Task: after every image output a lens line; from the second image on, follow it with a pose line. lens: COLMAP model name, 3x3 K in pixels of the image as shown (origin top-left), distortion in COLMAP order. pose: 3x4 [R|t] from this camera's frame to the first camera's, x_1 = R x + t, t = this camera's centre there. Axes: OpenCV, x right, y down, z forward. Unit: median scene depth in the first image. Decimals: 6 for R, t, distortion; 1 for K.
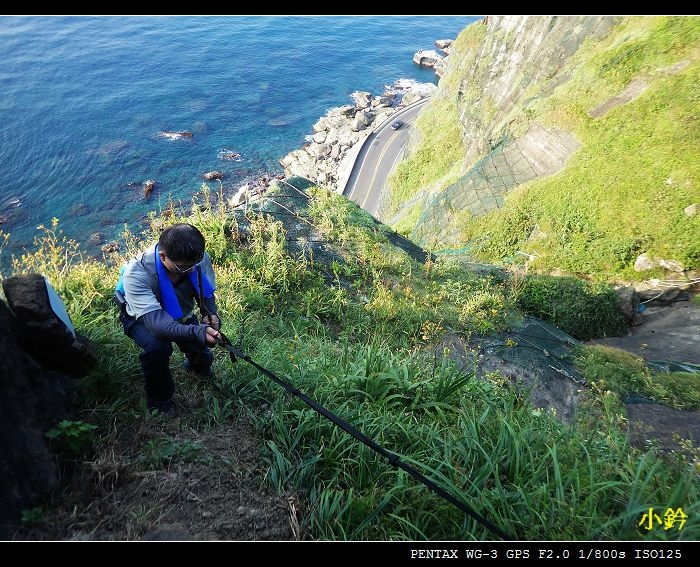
lens RADIAL K [[526.3, 0, 351.1], [0, 526.3, 273.2], [0, 0, 1]] dist [0.012265, 0.008161]
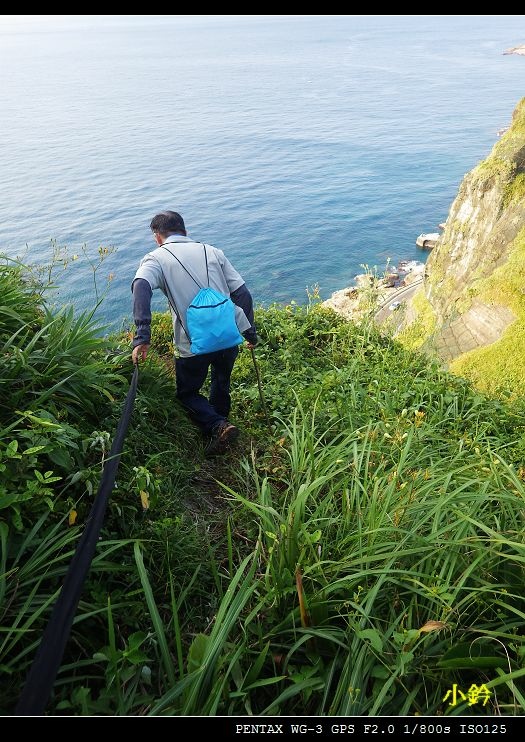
lens RADIAL K [[522.8, 0, 262.5], [0, 522.8, 371.0], [0, 0, 1]] dist [-0.002780, -0.000083]
pose [[0.980276, -0.009109, -0.197425, 0.107707], [-0.020675, 0.988730, -0.148278, 0.039302], [0.196551, 0.149435, 0.969039, -0.145418]]
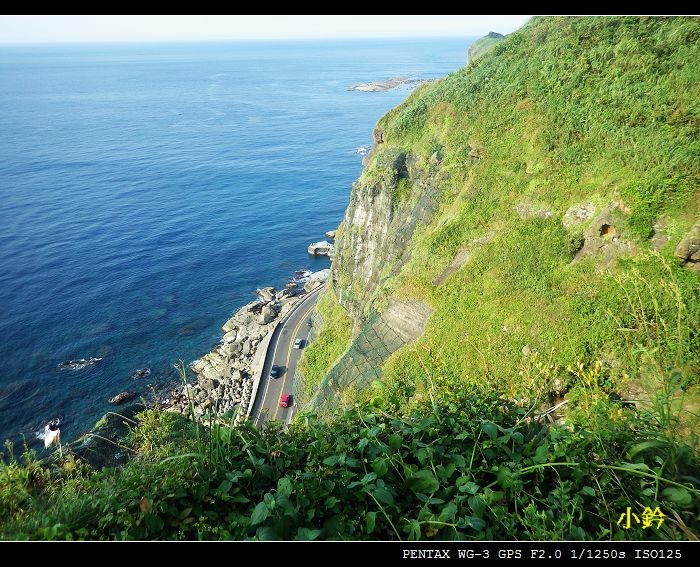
lens RADIAL K [[526.3, 0, 351.1], [0, 526.3, 273.2], [0, 0, 1]] dist [0.012265, 0.008161]
pose [[0.971054, -0.170818, 0.166961, 0.075261], [0.216866, 0.923470, -0.316500, 0.004698], [-0.100120, 0.343546, 0.933784, -0.062954]]
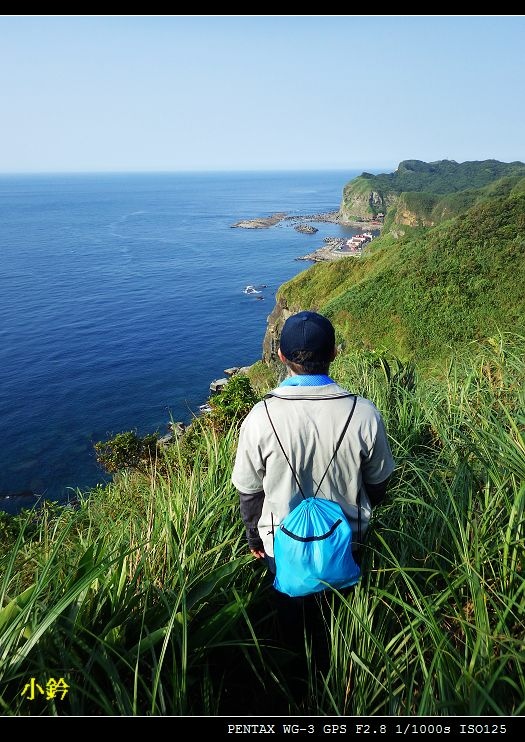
lens RADIAL K [[522.8, 0, 262.5], [0, 522.8, 371.0], [0, 0, 1]] dist [-0.002780, -0.000083]
pose [[0.956631, -0.179844, 0.229159, -0.179162], [0.254216, 0.899525, -0.355286, 0.080938], [-0.142238, 0.398134, 0.906233, -0.618651]]
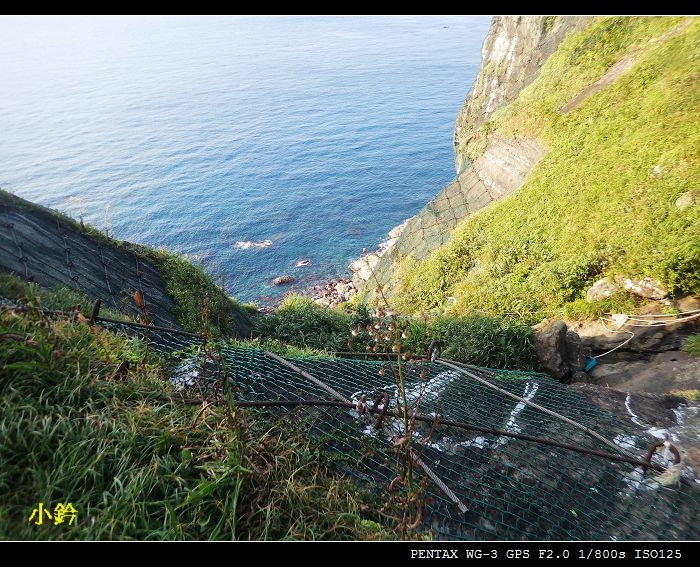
lens RADIAL K [[526.3, 0, 351.1], [0, 526.3, 273.2], [0, 0, 1]] dist [0.012265, 0.008161]
pose [[0.976733, -0.016043, -0.213859, 0.282658], [-0.032932, 0.974151, -0.223482, 0.069996], [0.211916, 0.225325, 0.950957, 0.269359]]
